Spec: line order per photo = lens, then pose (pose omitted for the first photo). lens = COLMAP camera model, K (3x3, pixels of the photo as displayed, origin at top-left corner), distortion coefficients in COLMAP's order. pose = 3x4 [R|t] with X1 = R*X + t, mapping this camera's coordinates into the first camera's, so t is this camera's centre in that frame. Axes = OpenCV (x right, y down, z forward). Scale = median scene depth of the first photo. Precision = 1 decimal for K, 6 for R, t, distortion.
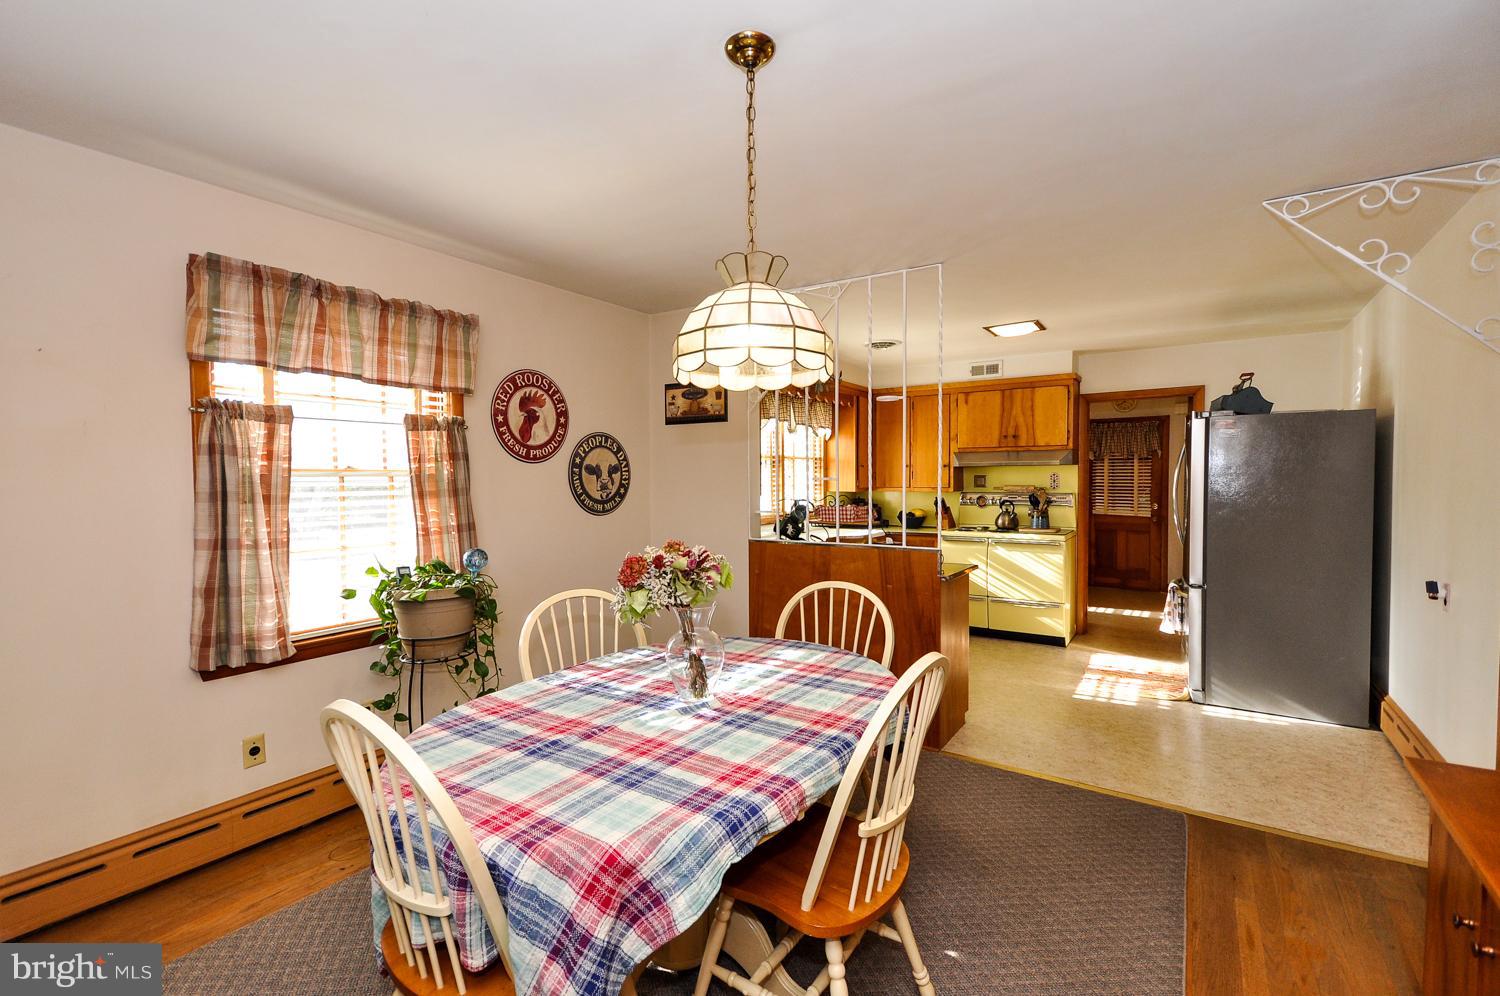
lens RADIAL K [[654.5, 0, 759.8], [0, 654.5, 494.9], [0, 0, 1]] dist [0.016899, -0.005145]
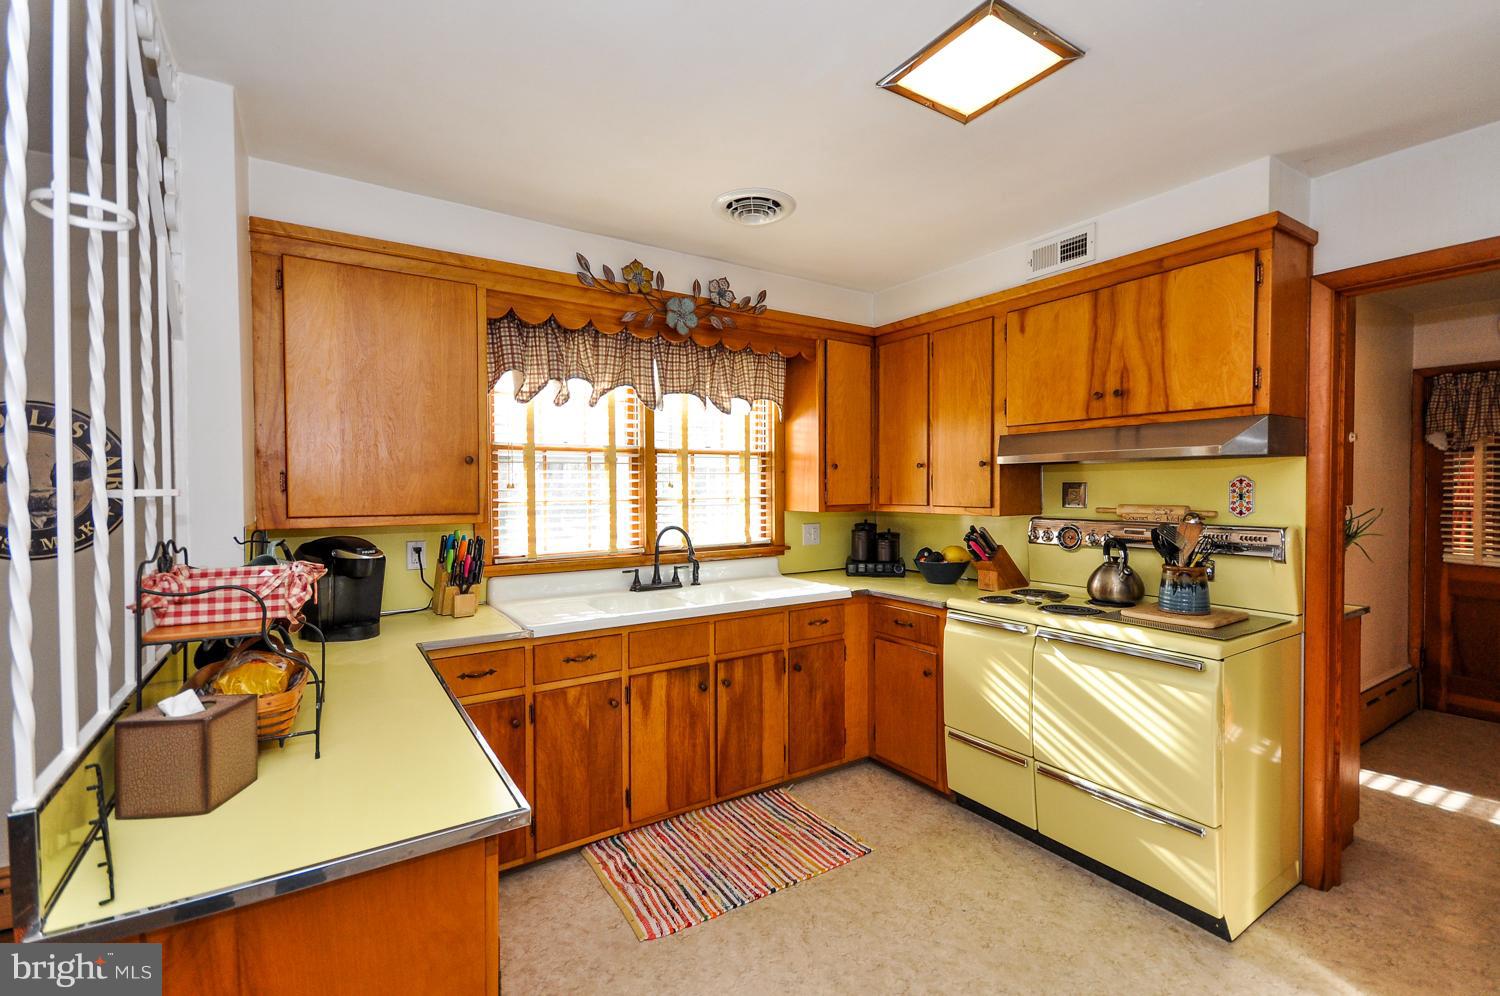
lens RADIAL K [[654.5, 0, 742.0], [0, 654.5, 495.3], [0, 0, 1]] dist [0.016899, -0.005145]
pose [[0.915291, 0.007070, -0.402731, 0.331036], [-0.010691, 0.999920, -0.006744, -0.015770], [0.402651, 0.010478, 0.915294, 0.495953]]
